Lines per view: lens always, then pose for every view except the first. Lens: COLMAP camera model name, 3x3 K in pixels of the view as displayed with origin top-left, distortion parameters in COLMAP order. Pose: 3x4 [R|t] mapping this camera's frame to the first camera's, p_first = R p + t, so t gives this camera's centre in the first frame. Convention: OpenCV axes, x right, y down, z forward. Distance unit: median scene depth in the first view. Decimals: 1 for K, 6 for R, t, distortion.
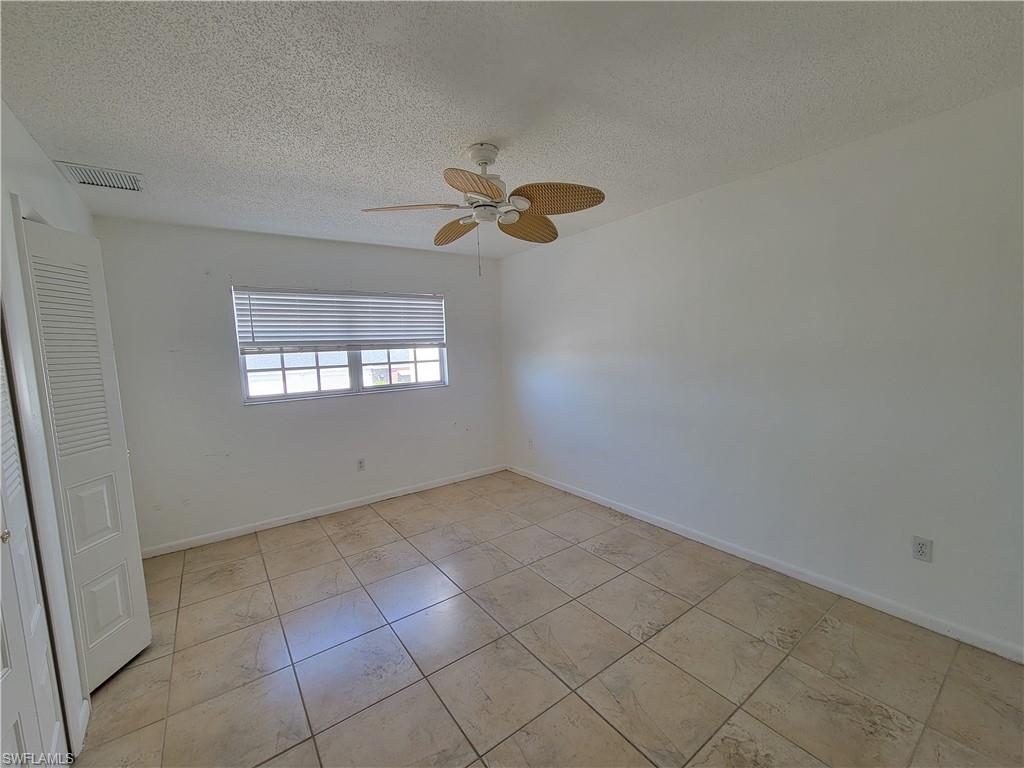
lens RADIAL K [[416.5, 0, 511.9], [0, 416.5, 385.7], [0, 0, 1]] dist [0.004932, 0.000740]
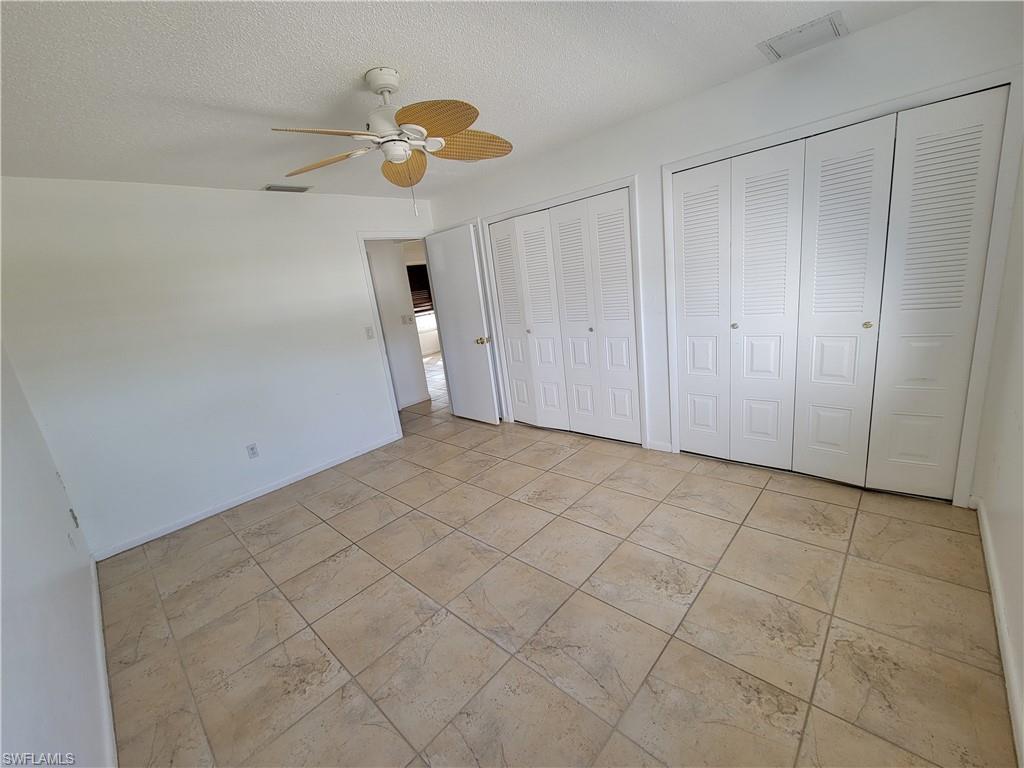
lens RADIAL K [[416.5, 0, 511.1], [0, 416.5, 384.5], [0, 0, 1]] dist [0.004932, 0.000740]
pose [[-0.969372, 0.201963, -0.139743, -0.061257], [0.144961, 0.929824, 0.338251, -0.162361], [0.198250, 0.307634, -0.930622, 1.633322]]
